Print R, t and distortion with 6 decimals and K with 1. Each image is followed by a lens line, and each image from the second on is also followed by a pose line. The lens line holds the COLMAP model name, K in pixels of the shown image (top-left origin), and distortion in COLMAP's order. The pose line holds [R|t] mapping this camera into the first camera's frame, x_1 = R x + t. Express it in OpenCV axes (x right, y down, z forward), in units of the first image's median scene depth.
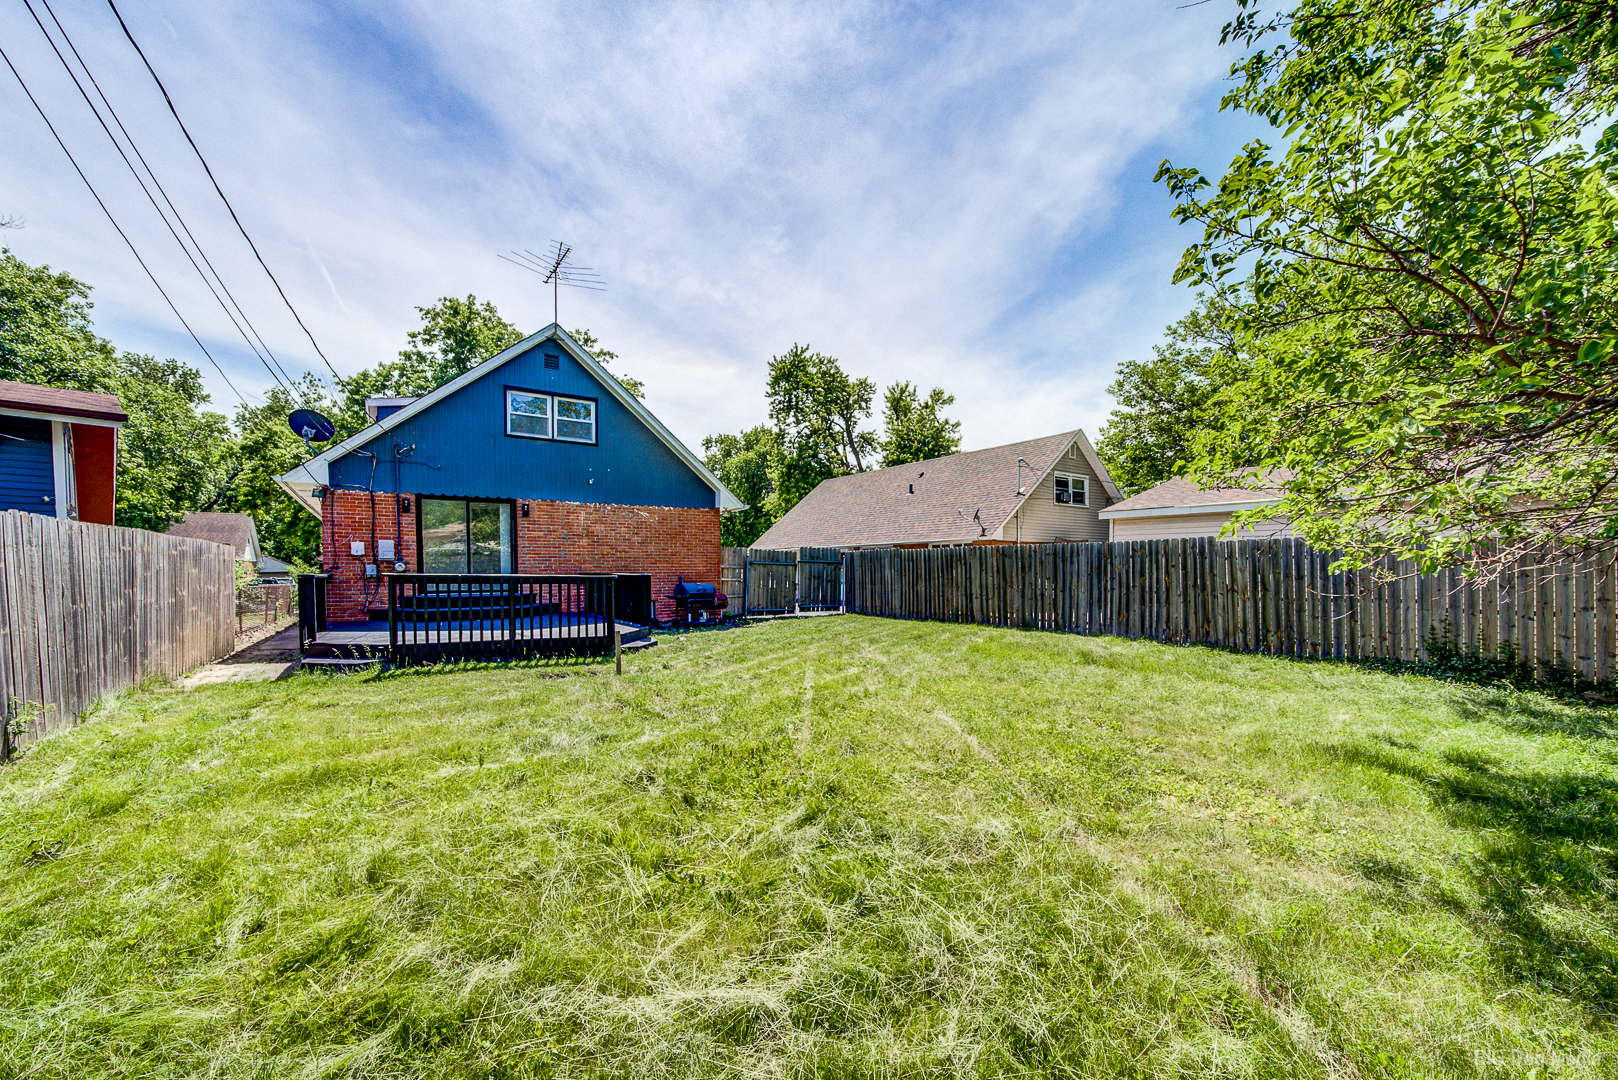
lens RADIAL K [[570.4, 0, 811.2], [0, 570.4, 580.6], [0, 0, 1]] dist [-0.007106, 0.000332]
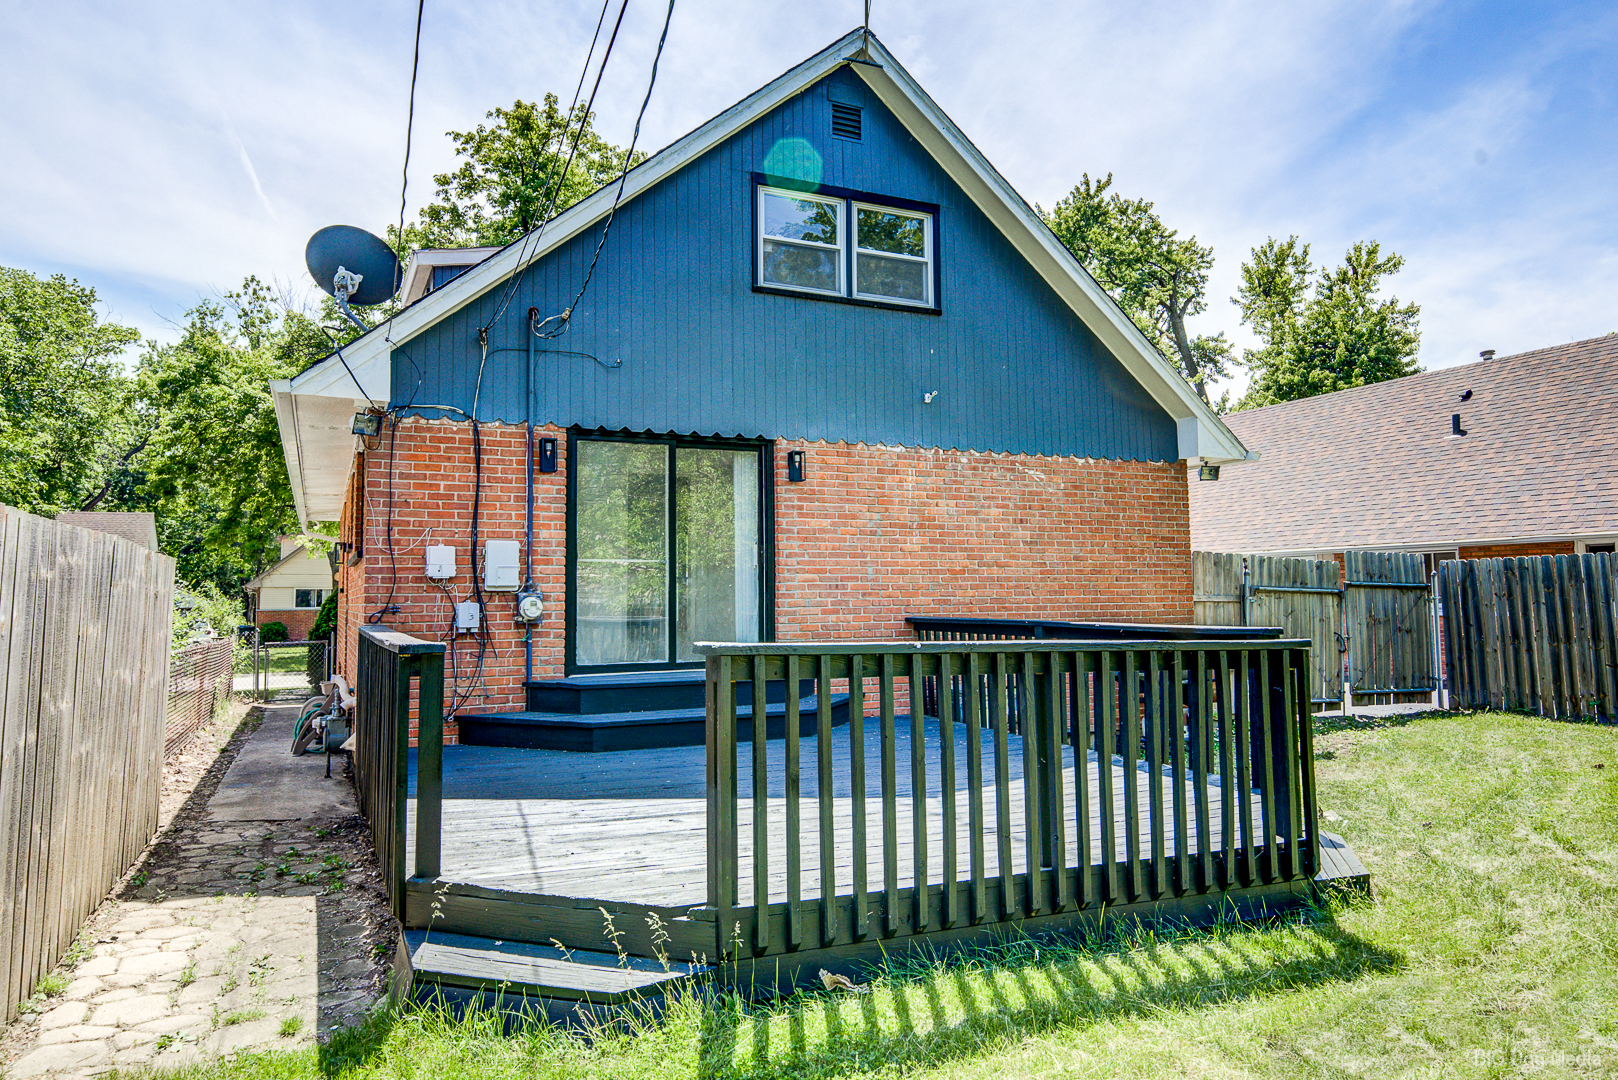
lens RADIAL K [[913.9, 0, 809.4], [0, 913.9, 534.0], [0, 0, 1]] dist [-0.017386, -0.001906]
pose [[0.990529, -0.015222, -0.136459, -0.265124], [0.003205, 0.996128, -0.087851, -0.011112], [0.137268, 0.086582, 0.986743, 0.234241]]
